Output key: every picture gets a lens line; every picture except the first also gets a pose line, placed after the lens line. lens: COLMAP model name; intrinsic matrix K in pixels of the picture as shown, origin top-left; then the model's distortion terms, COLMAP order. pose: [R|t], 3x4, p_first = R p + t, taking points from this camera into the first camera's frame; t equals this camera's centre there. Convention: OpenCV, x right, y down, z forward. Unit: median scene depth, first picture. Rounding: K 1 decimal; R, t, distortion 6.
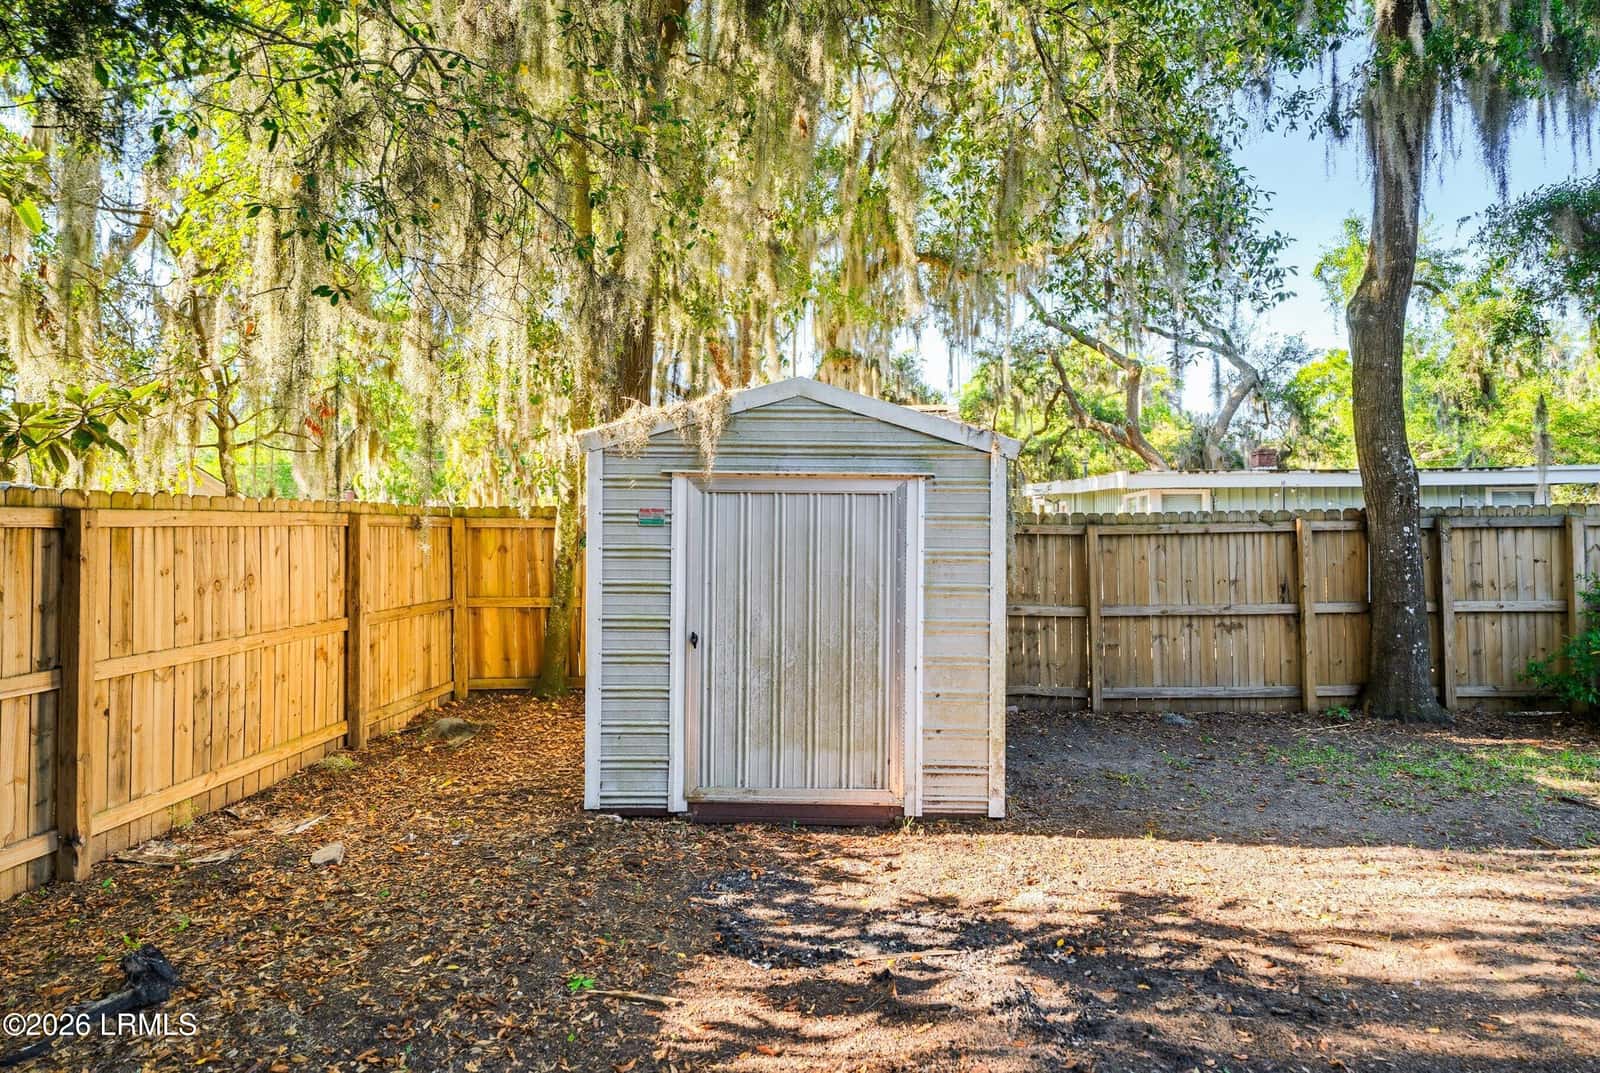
lens RADIAL K [[952.6, 0, 772.8], [0, 952.6, 551.5], [0, 0, 1]] dist [0.018078, -0.000072]
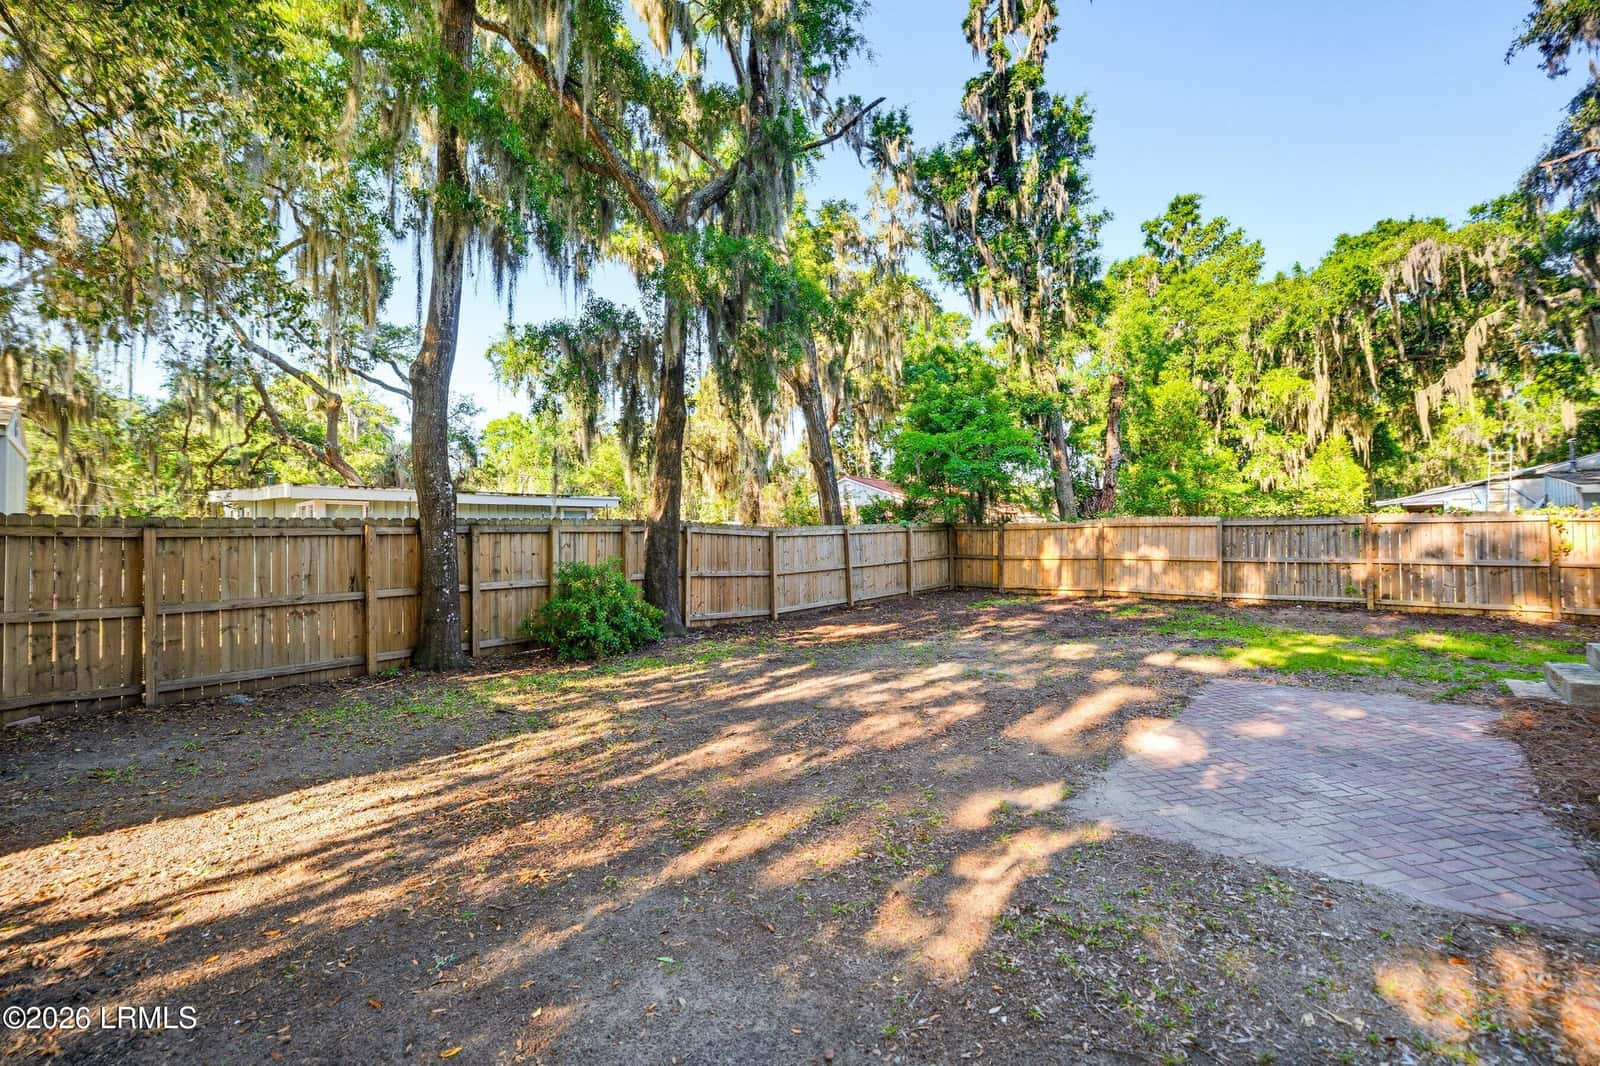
lens RADIAL K [[668.9, 0, 821.1], [0, 668.9, 564.7], [0, 0, 1]] dist [0.000888, 0.000103]
pose [[0.616221, -0.032637, 0.786897, 0.223441], [0.014409, 0.999441, 0.030168, 0.000847], [-0.787442, -0.007252, 0.616347, -0.036301]]
